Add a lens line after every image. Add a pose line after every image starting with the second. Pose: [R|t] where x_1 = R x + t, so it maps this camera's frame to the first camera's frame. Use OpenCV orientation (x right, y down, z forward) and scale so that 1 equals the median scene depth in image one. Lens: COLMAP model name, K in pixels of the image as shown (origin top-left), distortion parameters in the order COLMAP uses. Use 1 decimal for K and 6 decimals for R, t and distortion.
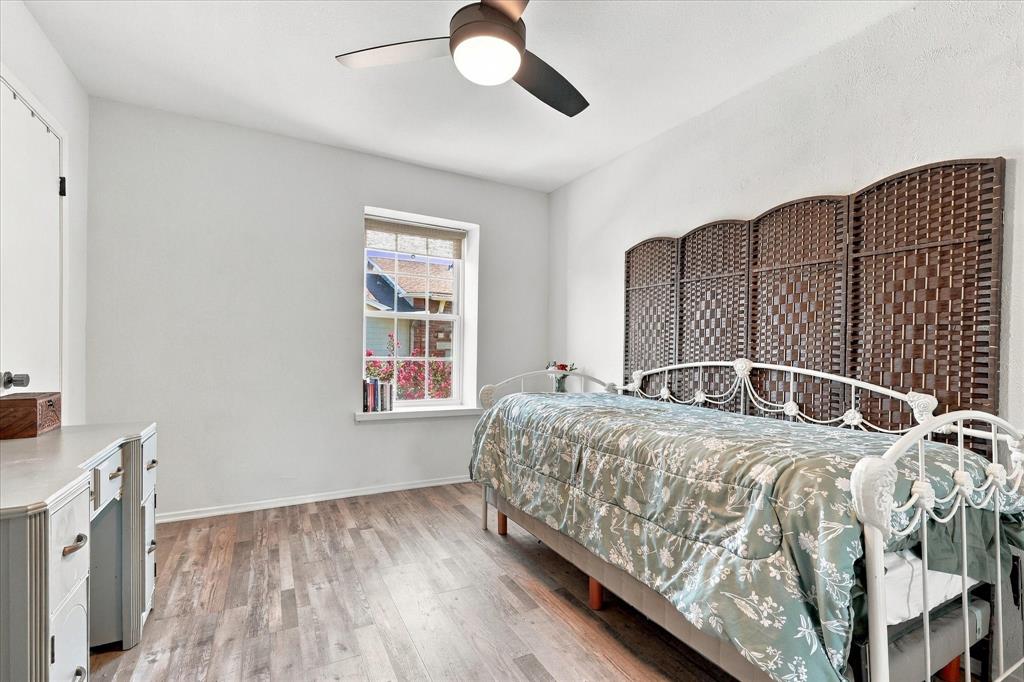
lens RADIAL K [[462.2, 0, 513.7], [0, 462.2, 346.1], [0, 0, 1]] dist [-0.021330, -0.000417]
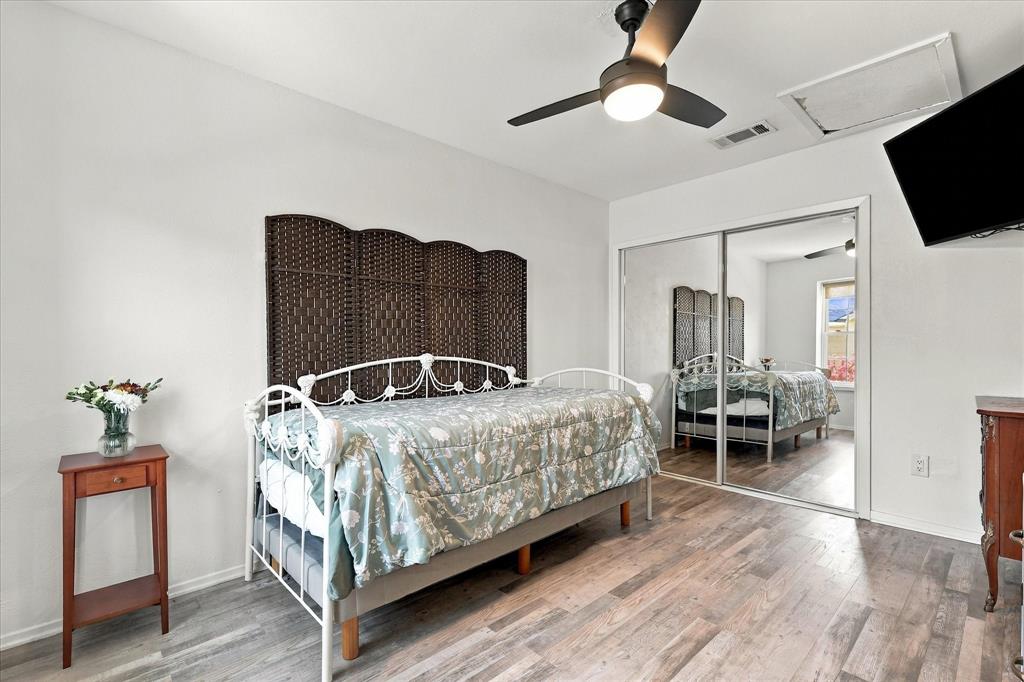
lens RADIAL K [[462.2, 0, 513.4], [0, 462.2, 338.0], [0, 0, 1]] dist [-0.021330, -0.000417]
pose [[-0.250495, -0.003210, 0.968113, -0.892892], [0.002633, 0.999989, 0.003997, -0.022993], [-0.968114, 0.003551, -0.250484, 1.261711]]
